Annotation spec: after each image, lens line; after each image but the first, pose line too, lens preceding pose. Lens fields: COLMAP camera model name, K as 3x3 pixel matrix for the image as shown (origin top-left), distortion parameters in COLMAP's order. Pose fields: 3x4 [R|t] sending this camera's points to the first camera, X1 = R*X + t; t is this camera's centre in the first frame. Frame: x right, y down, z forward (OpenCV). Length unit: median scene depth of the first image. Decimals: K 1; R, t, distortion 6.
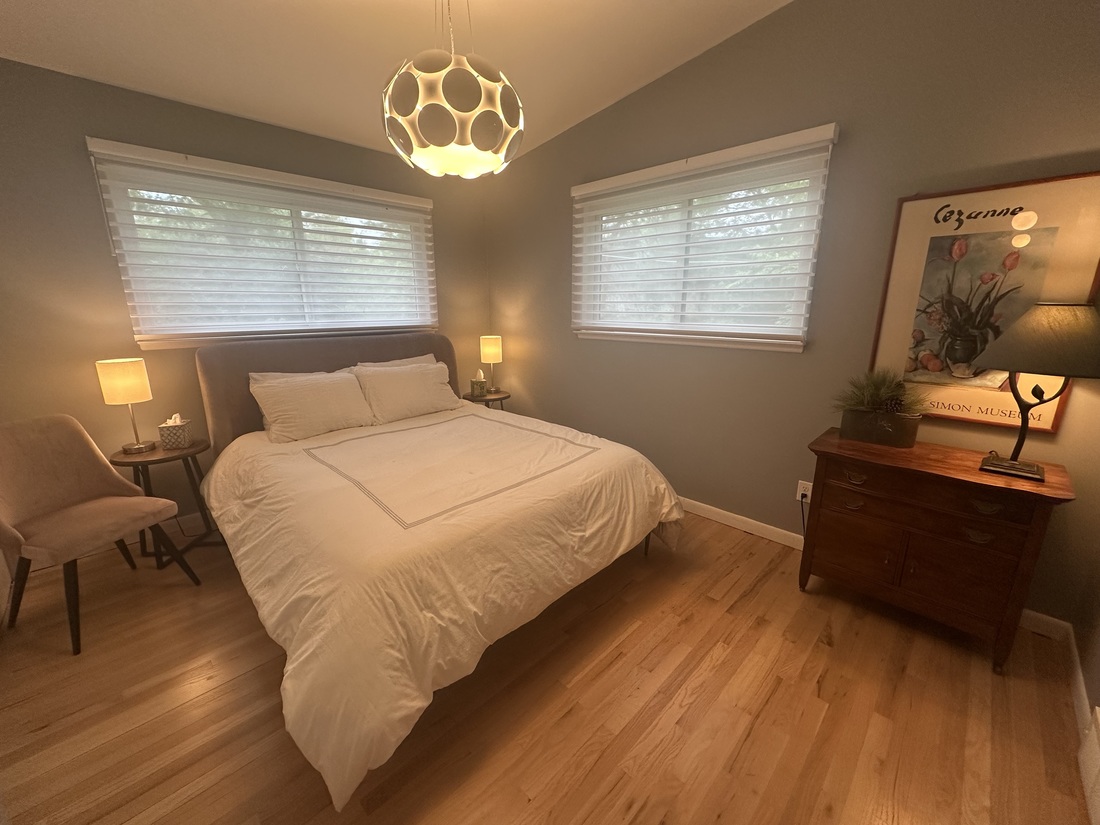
lens RADIAL K [[439.6, 0, 548.5], [0, 439.6, 413.4], [0, 0, 1]] dist [-0.000599, 0.000287]
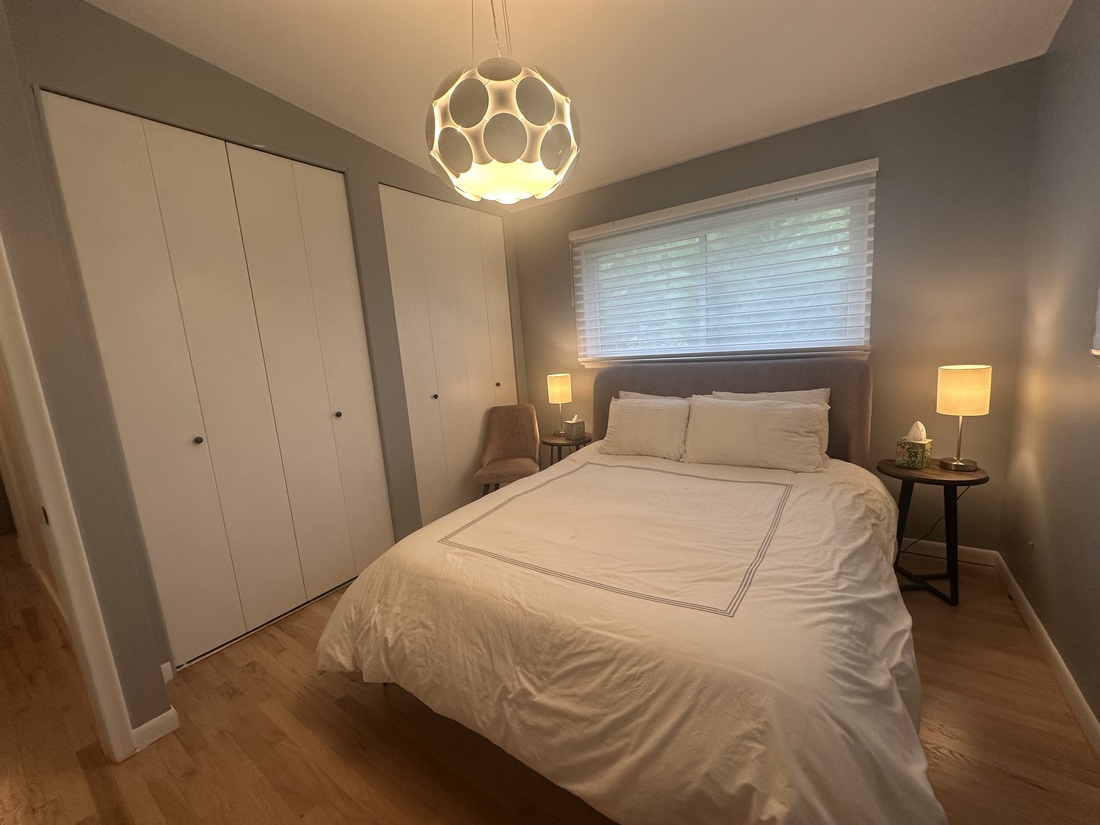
lens RADIAL K [[439.6, 0, 548.0], [0, 439.6, 409.3], [0, 0, 1]] dist [-0.000599, 0.000287]
pose [[0.169730, 0.139637, -0.975548, 0.597983], [-0.165322, 0.979917, 0.111499, -0.187589], [0.971525, 0.142355, 0.189406, 0.773610]]
